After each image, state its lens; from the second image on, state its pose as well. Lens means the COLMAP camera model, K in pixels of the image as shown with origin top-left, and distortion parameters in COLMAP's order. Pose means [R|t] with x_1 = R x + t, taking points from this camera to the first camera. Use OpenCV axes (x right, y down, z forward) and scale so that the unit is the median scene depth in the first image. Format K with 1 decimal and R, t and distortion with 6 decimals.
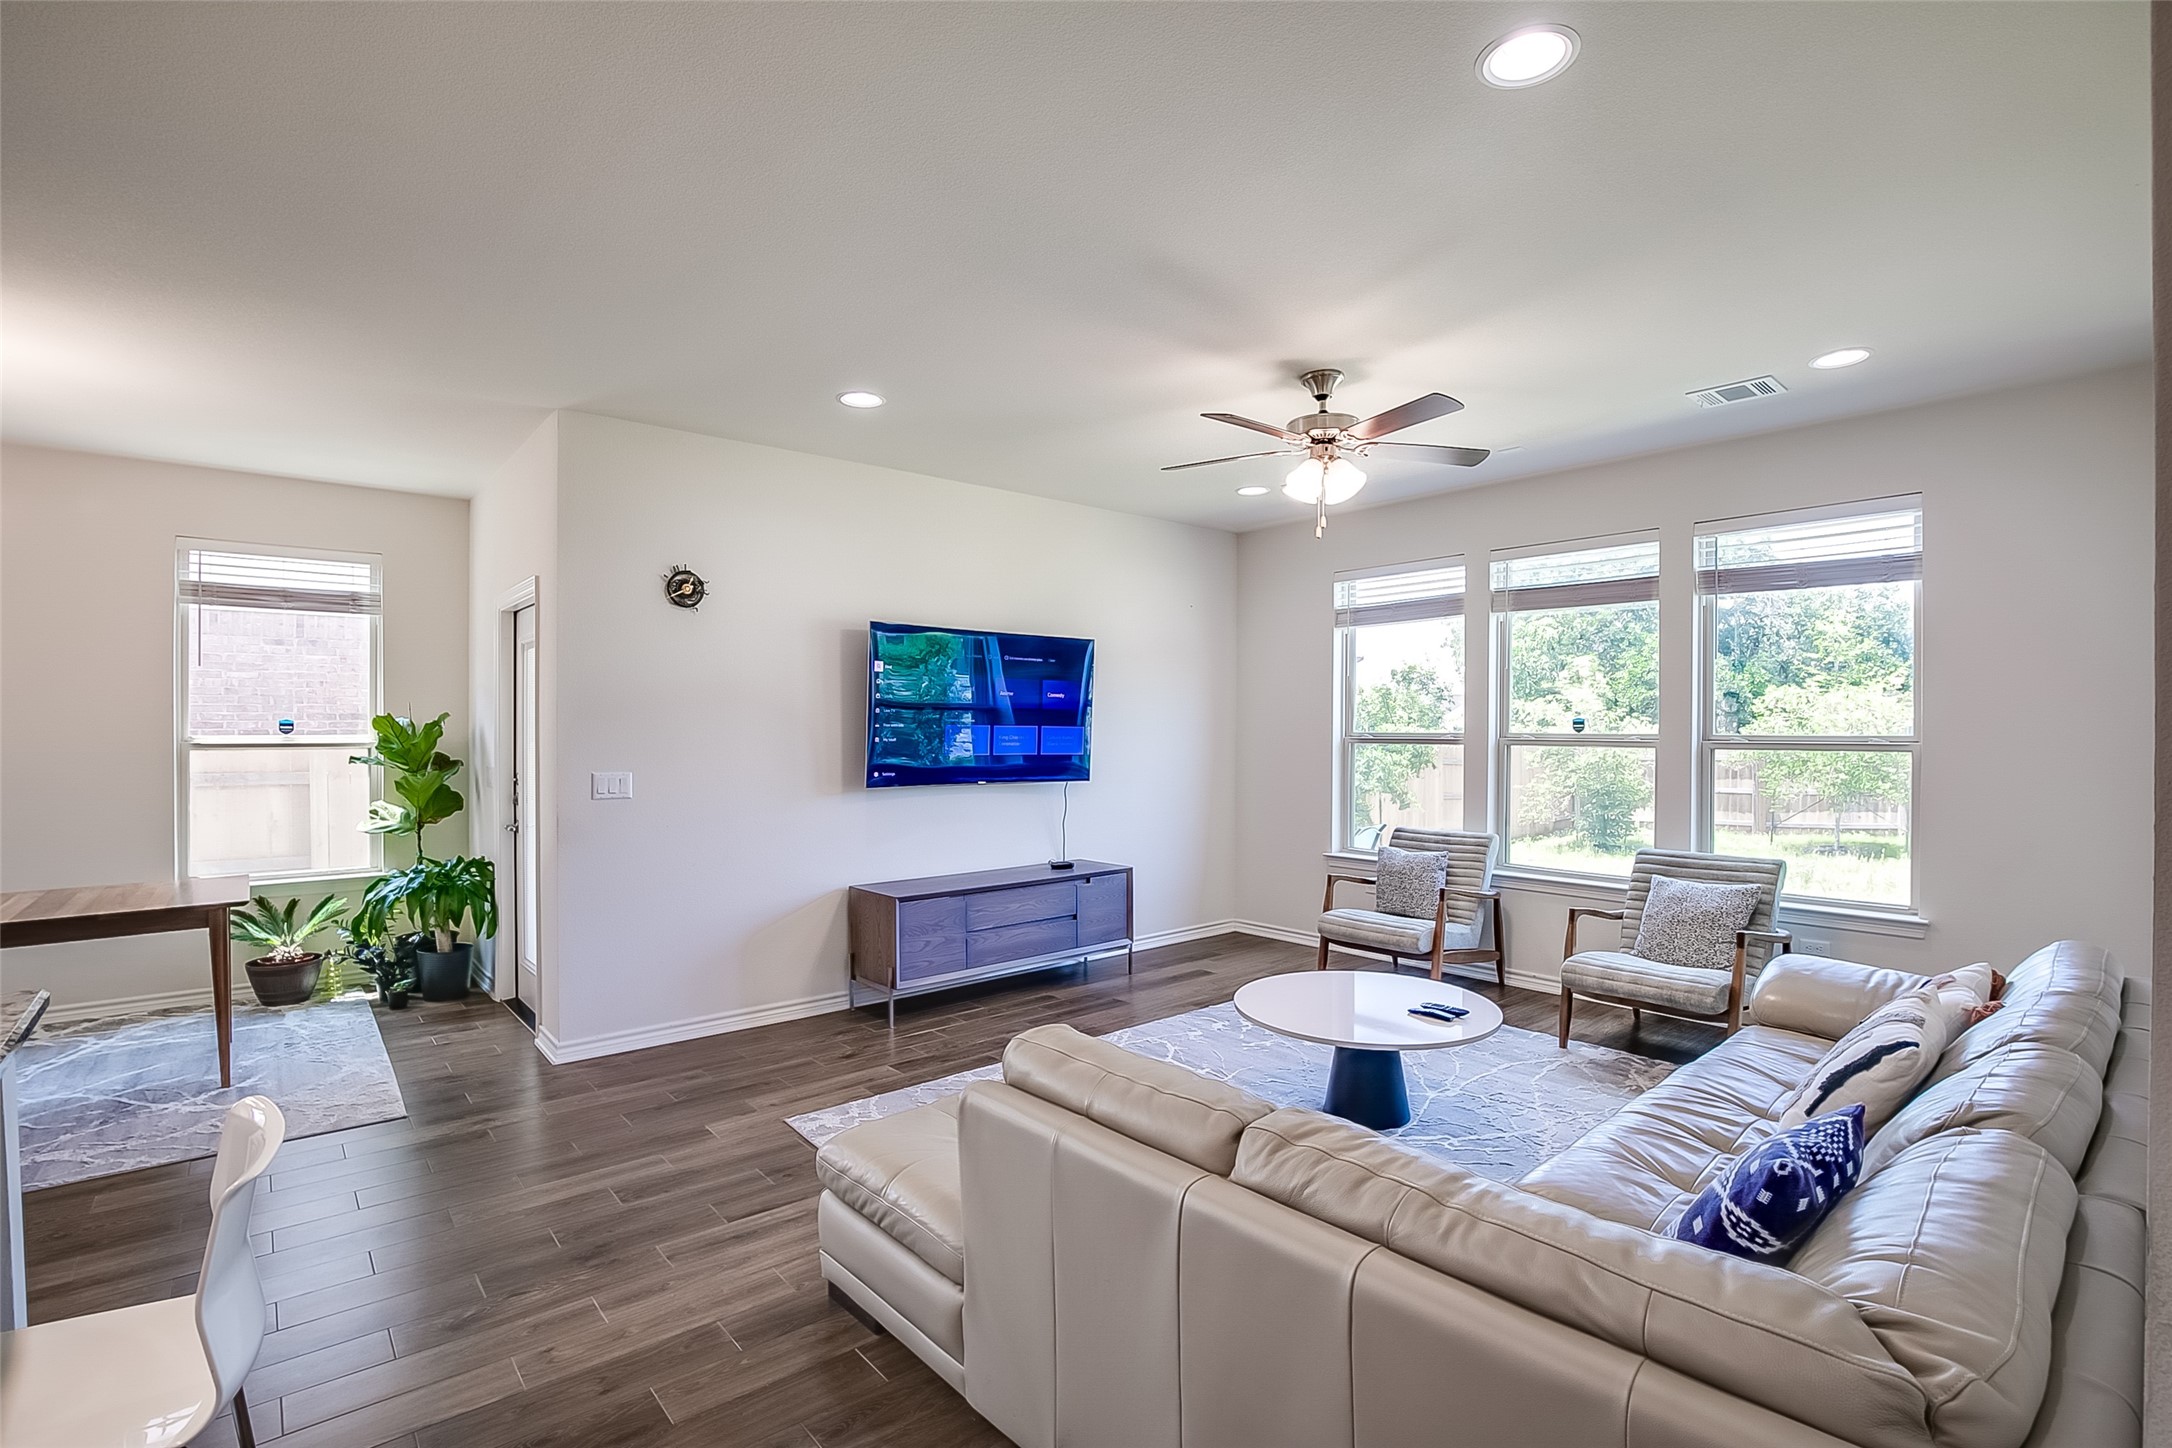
lens RADIAL K [[1010.1, 0, 1087.9], [0, 1010.1, 733.4], [0, 0, 1]] dist [-0.027170, 0.000180]
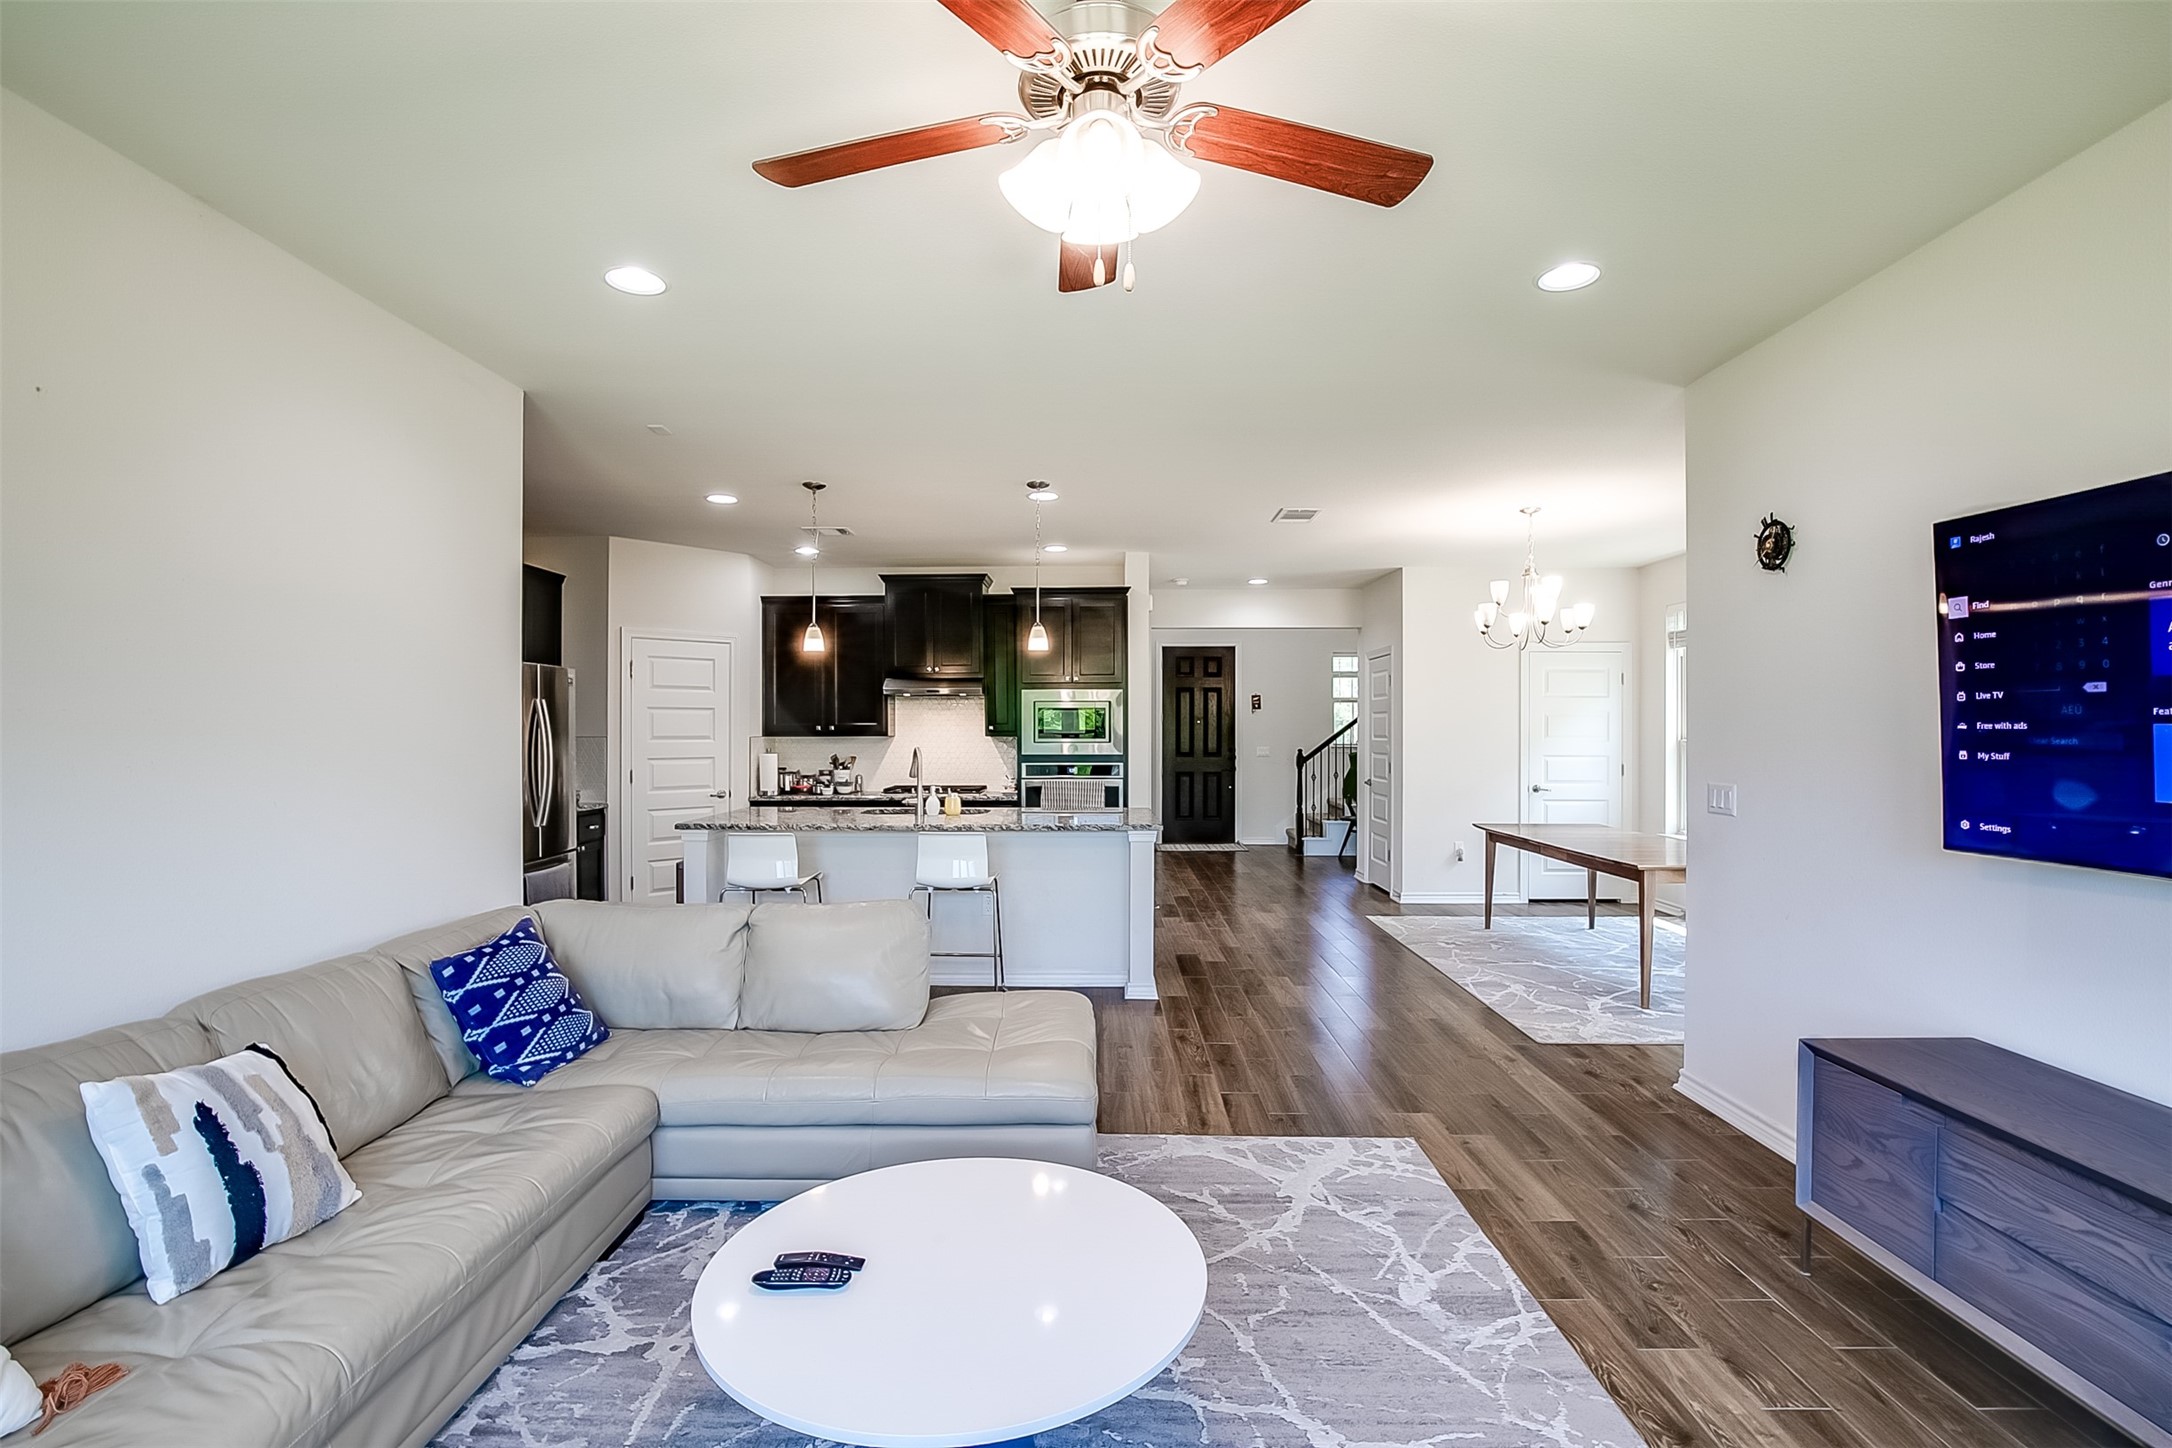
lens RADIAL K [[1010.1, 0, 1087.9], [0, 1010.1, 733.4], [0, 0, 1]] dist [-0.027170, 0.000180]
pose [[-0.660699, 0.001471, -0.750650, 0.485510], [-0.009781, 0.999896, 0.010569, -0.006070], [0.750588, 0.014325, -0.660616, 1.090937]]
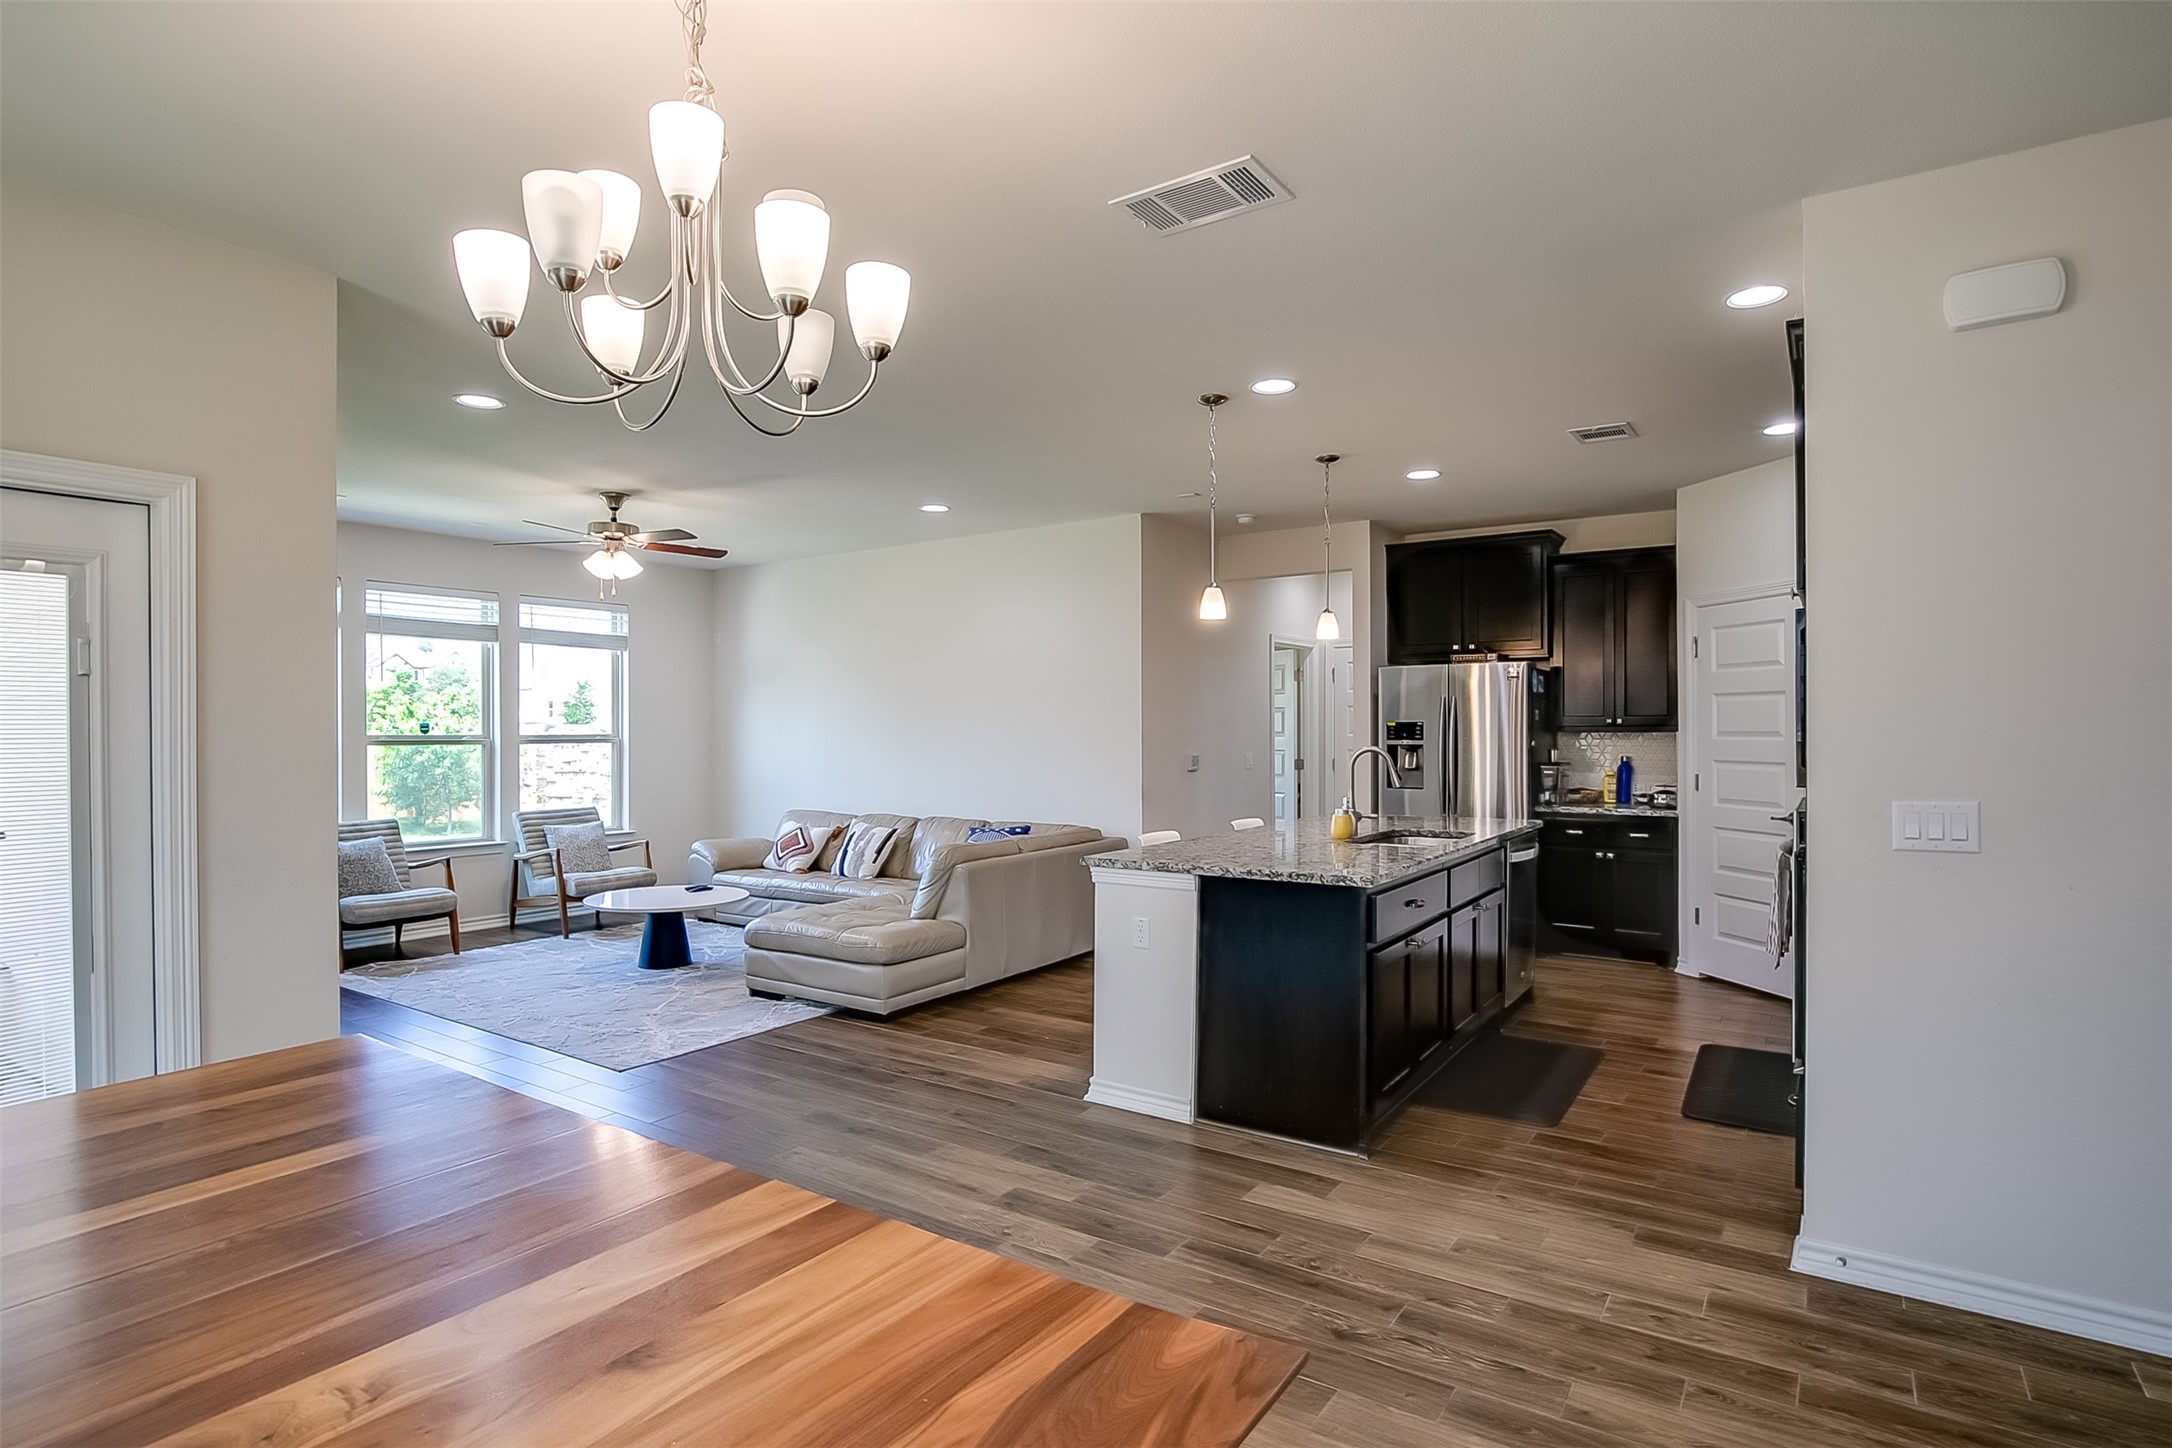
lens RADIAL K [[1120.2, 0, 1086.0], [0, 1120.2, 724.0], [0, 0, 1]] dist [-0.001278, 0.000000]
pose [[-0.255962, 0.003574, 0.966680, -1.314532], [0.011274, 0.999936, -0.000711, -0.003572], [-0.966621, 0.010716, -0.255986, 0.633106]]
